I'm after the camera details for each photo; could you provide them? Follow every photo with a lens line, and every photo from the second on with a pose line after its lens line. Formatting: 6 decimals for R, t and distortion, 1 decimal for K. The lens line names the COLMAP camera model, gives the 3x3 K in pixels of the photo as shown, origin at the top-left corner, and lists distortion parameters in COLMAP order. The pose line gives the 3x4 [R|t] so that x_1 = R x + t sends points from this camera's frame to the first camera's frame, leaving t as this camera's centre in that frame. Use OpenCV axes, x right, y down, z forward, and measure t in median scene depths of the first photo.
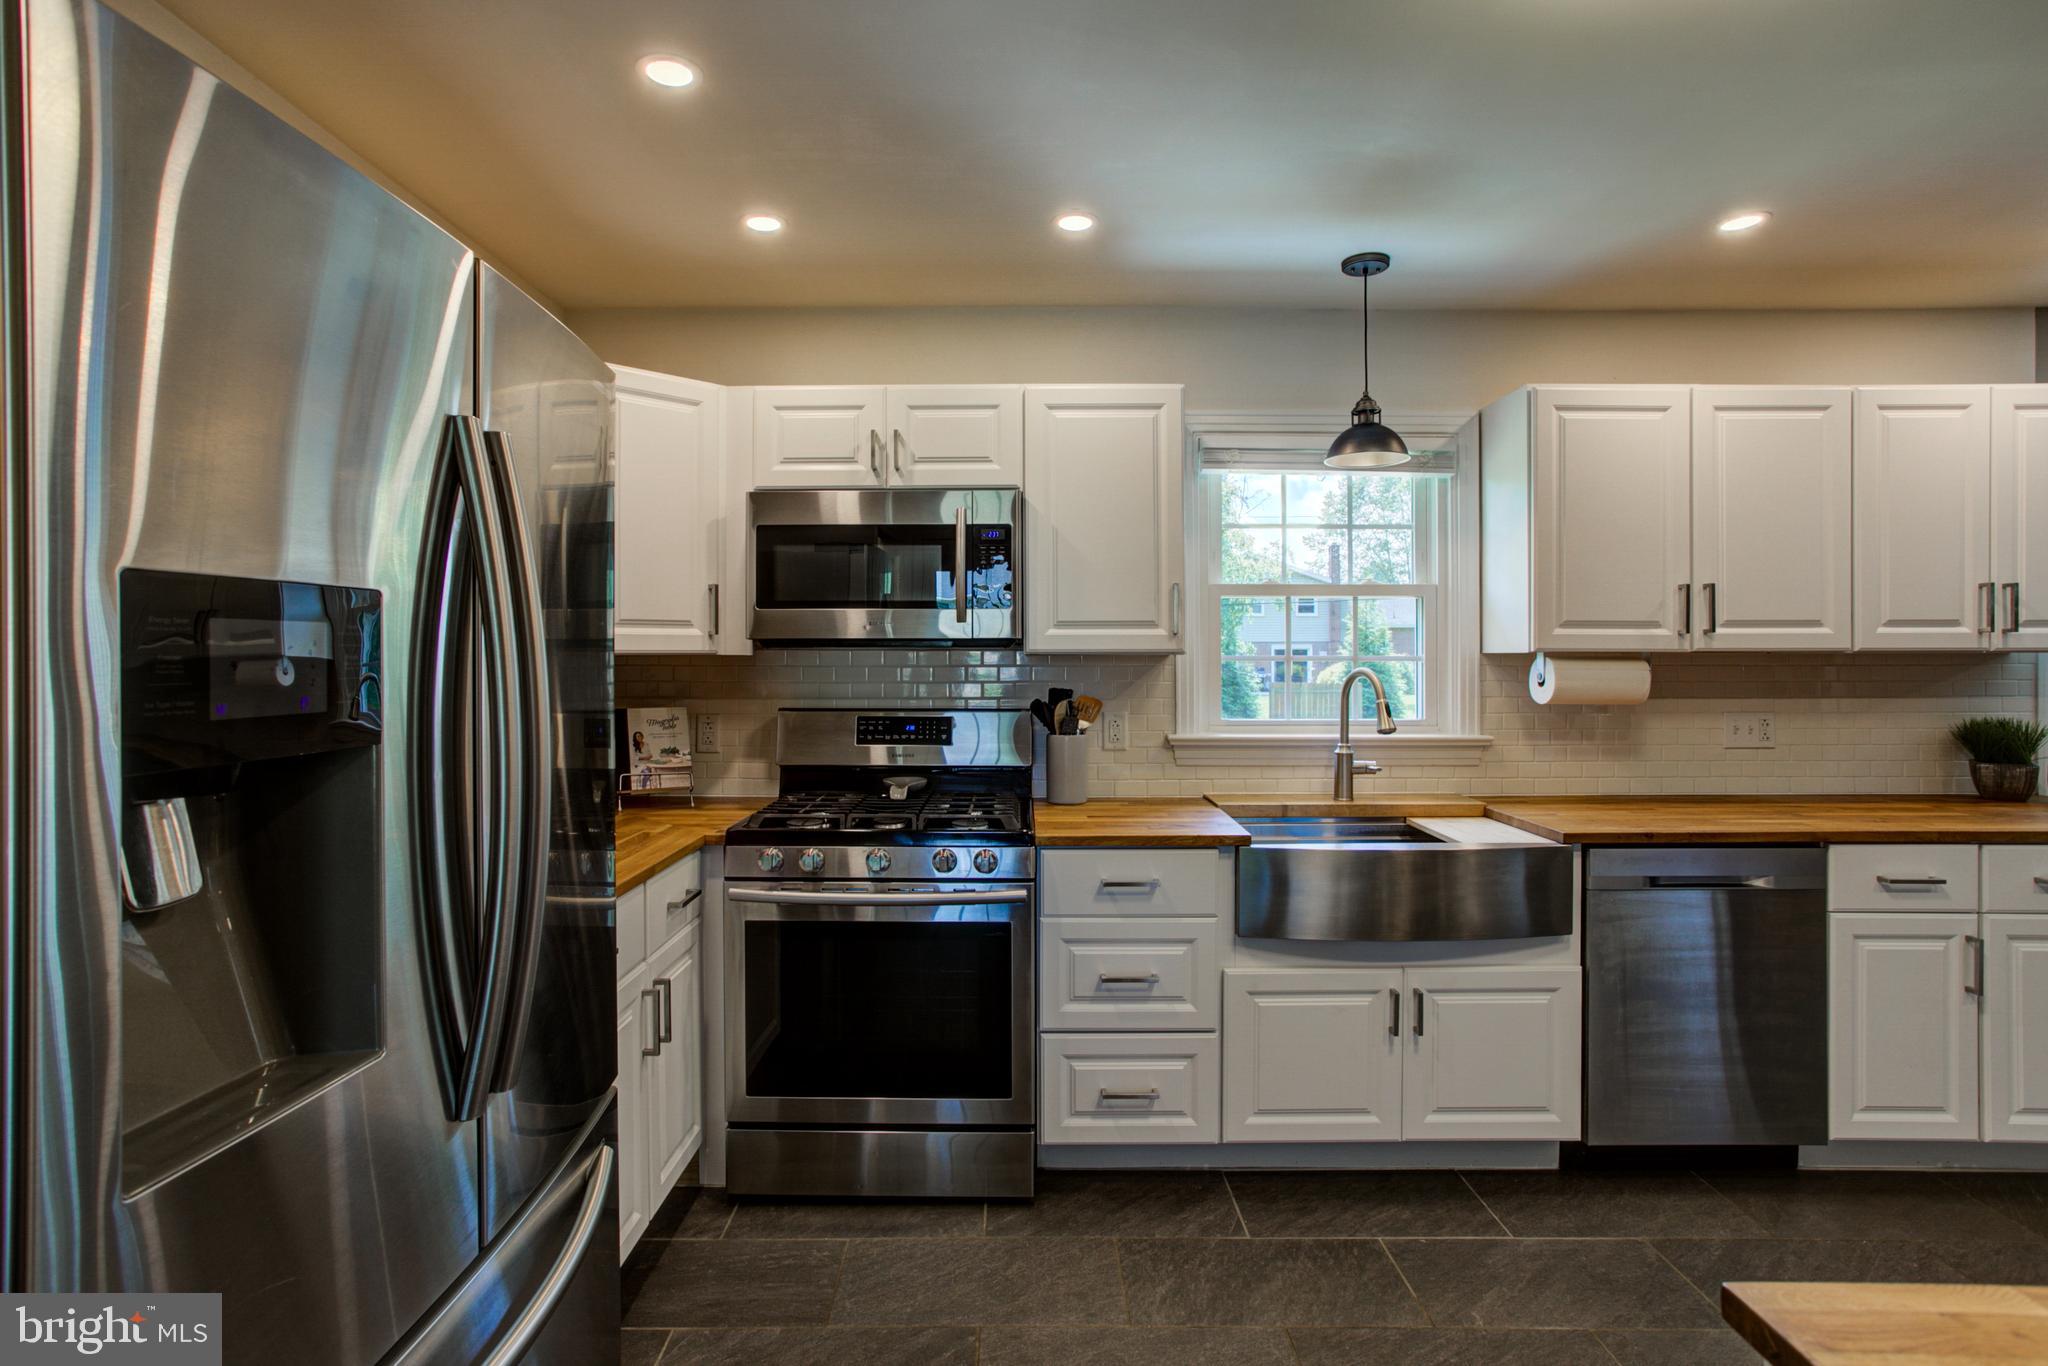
lens RADIAL K [[1006.1, 0, 1008.9], [0, 1006.1, 649.5], [0, 0, 1]] dist [-0.050529, 0.033019]
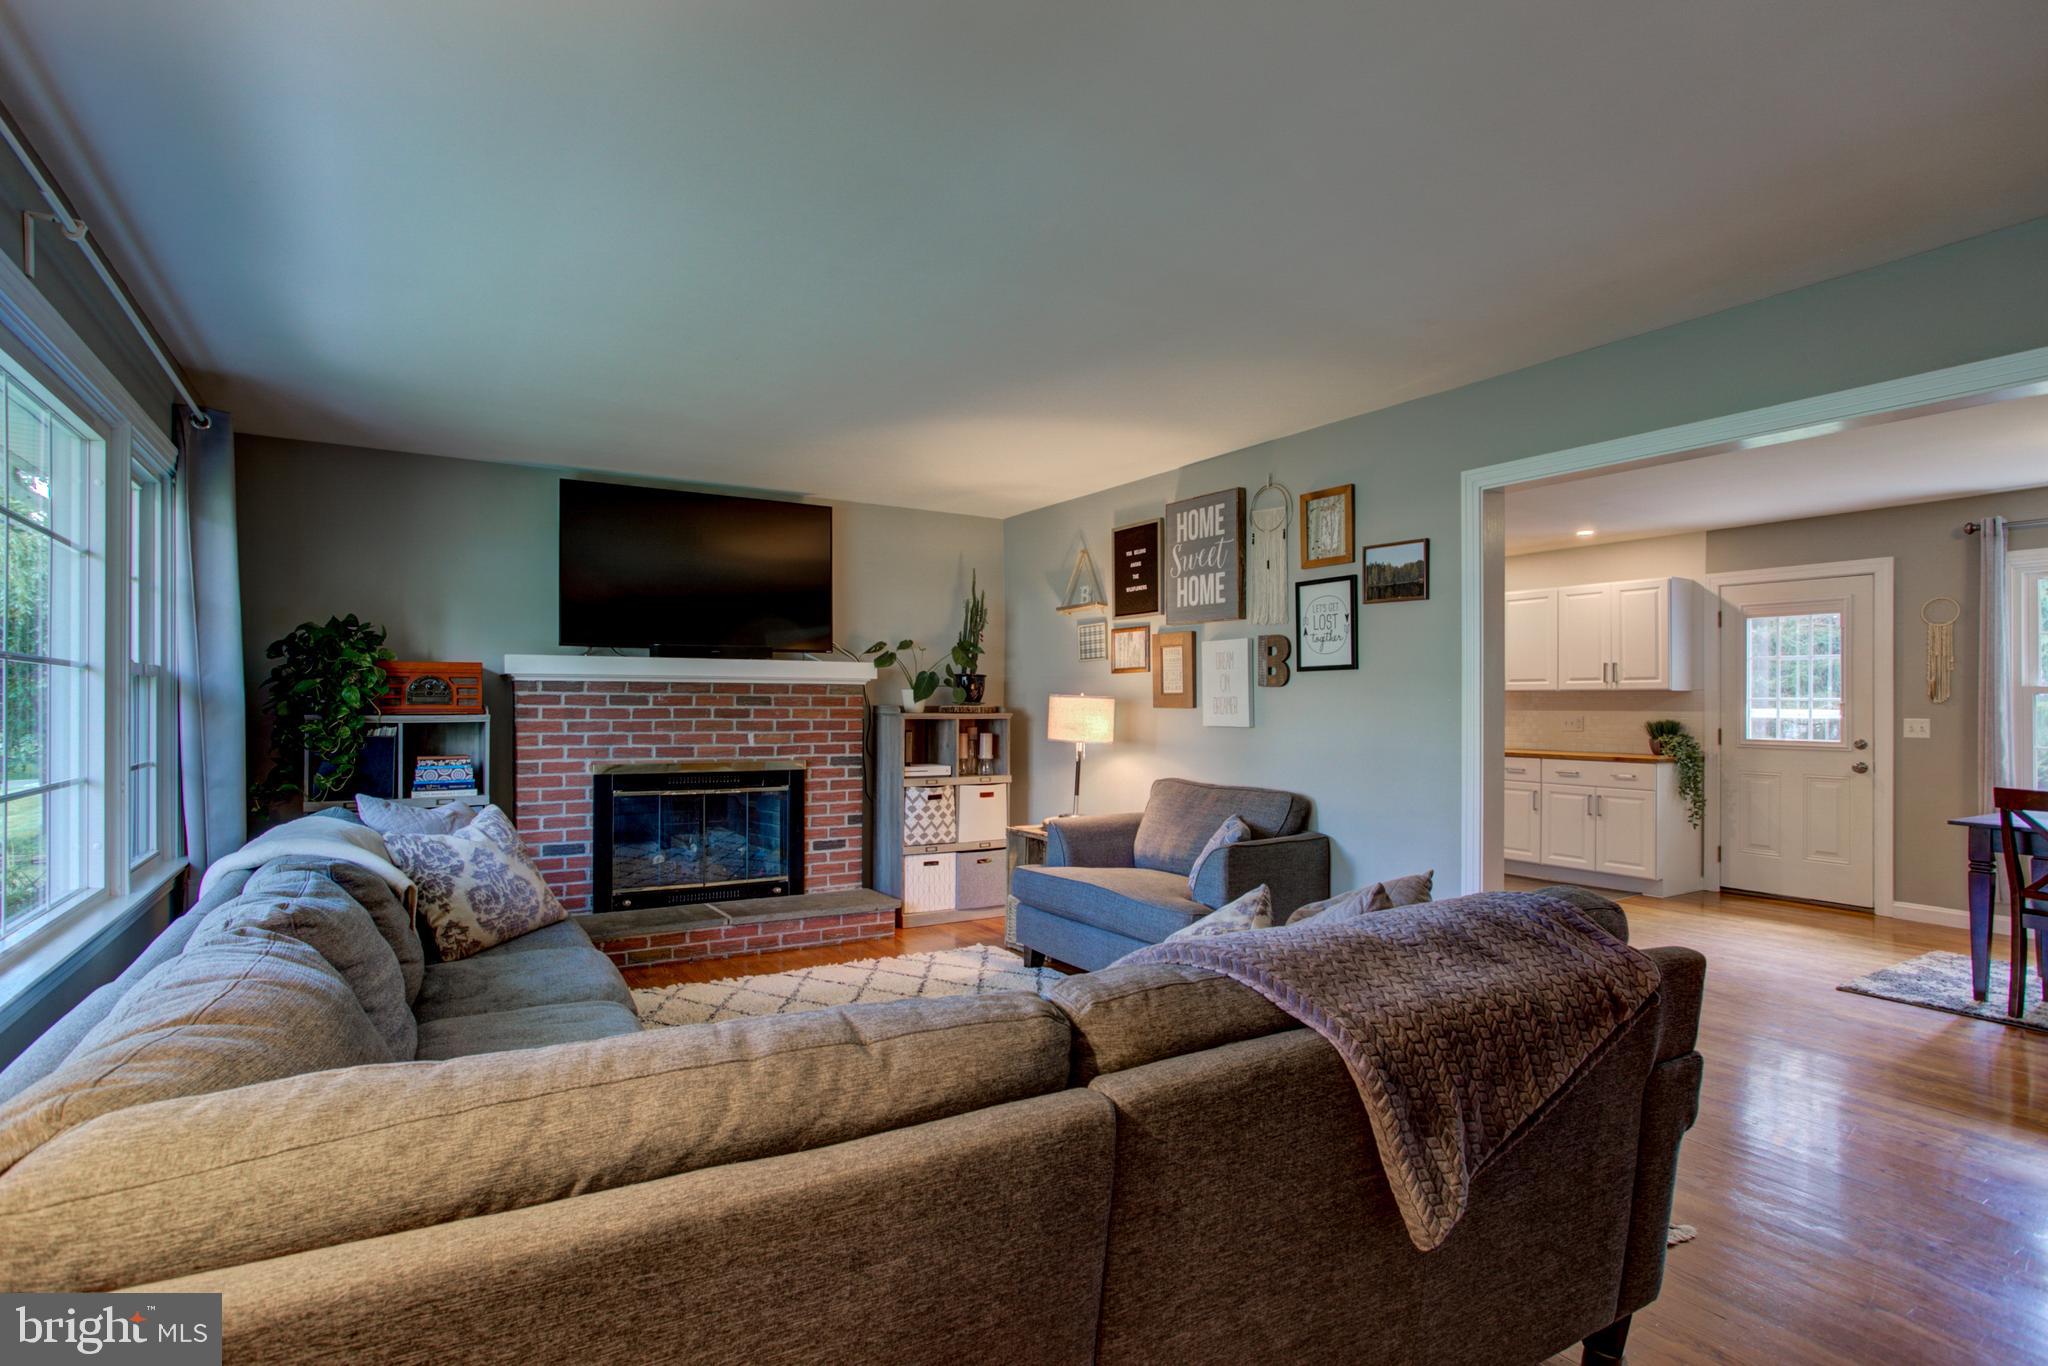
lens RADIAL K [[1000.7, 0, 990.8], [0, 1000.7, 690.2], [0, 0, 1]] dist [-0.055831, 0.036701]
pose [[0.514713, -0.008063, -0.857325, 2.303673], [-0.002243, 0.999940, -0.010751, 0.031710], [0.857359, 0.007457, 0.514664, -1.604419]]
